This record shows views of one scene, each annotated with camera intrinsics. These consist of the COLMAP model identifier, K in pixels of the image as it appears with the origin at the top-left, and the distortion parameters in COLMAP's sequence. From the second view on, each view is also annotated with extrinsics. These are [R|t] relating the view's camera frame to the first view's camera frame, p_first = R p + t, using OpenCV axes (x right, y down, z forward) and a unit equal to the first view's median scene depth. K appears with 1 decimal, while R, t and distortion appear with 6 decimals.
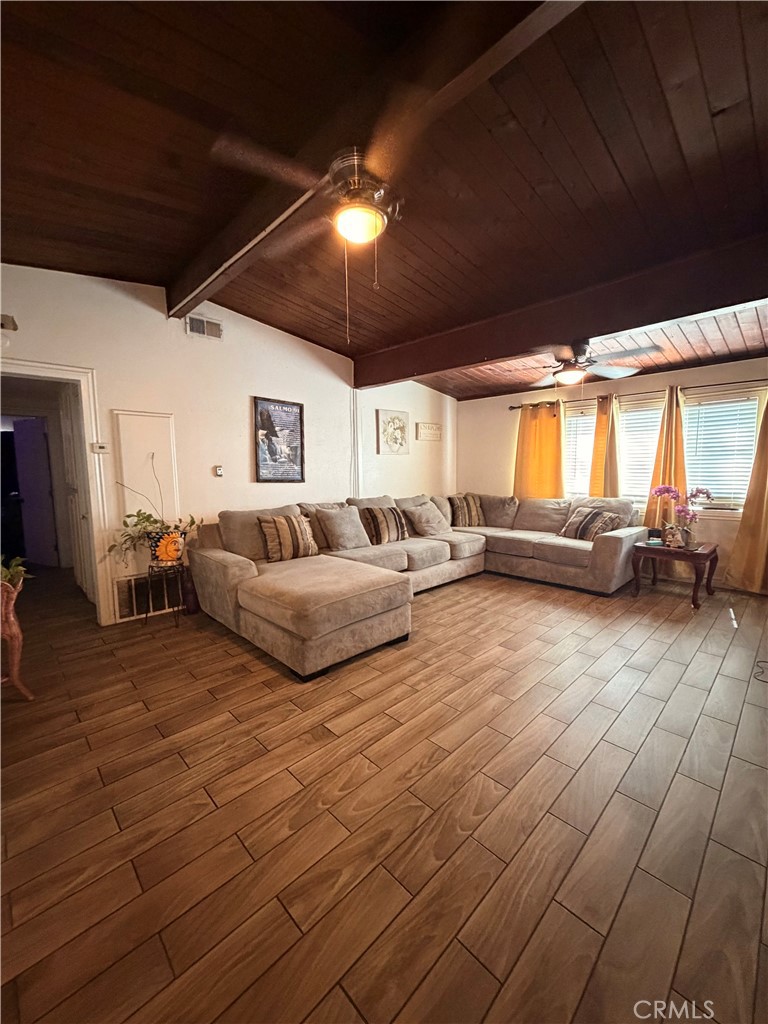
lens RADIAL K [[407.6, 0, 383.5], [0, 407.6, 511.4], [0, 0, 1]] dist [0.000296, 0.000125]
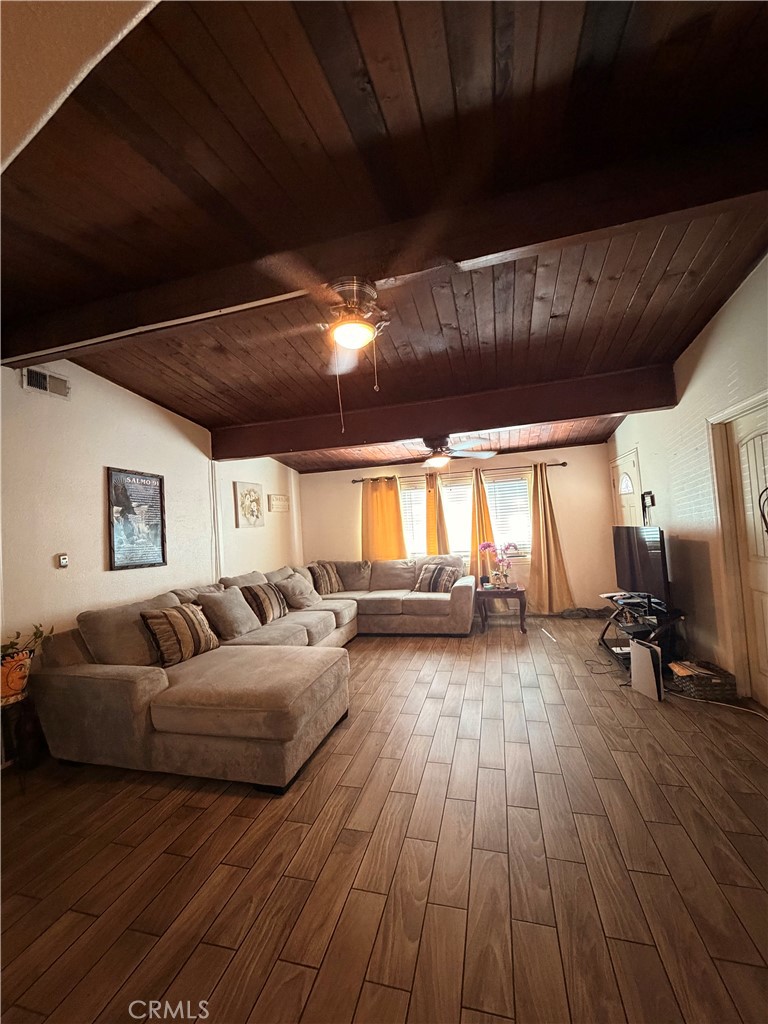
lens RADIAL K [[407.6, 0, 383.5], [0, 407.6, 511.4], [0, 0, 1]] dist [0.000296, 0.000125]
pose [[0.861014, -0.025159, 0.507958, -0.267482], [0.105788, 0.985790, -0.130489, -0.025920], [-0.497457, 0.166088, 0.851441, 0.028943]]
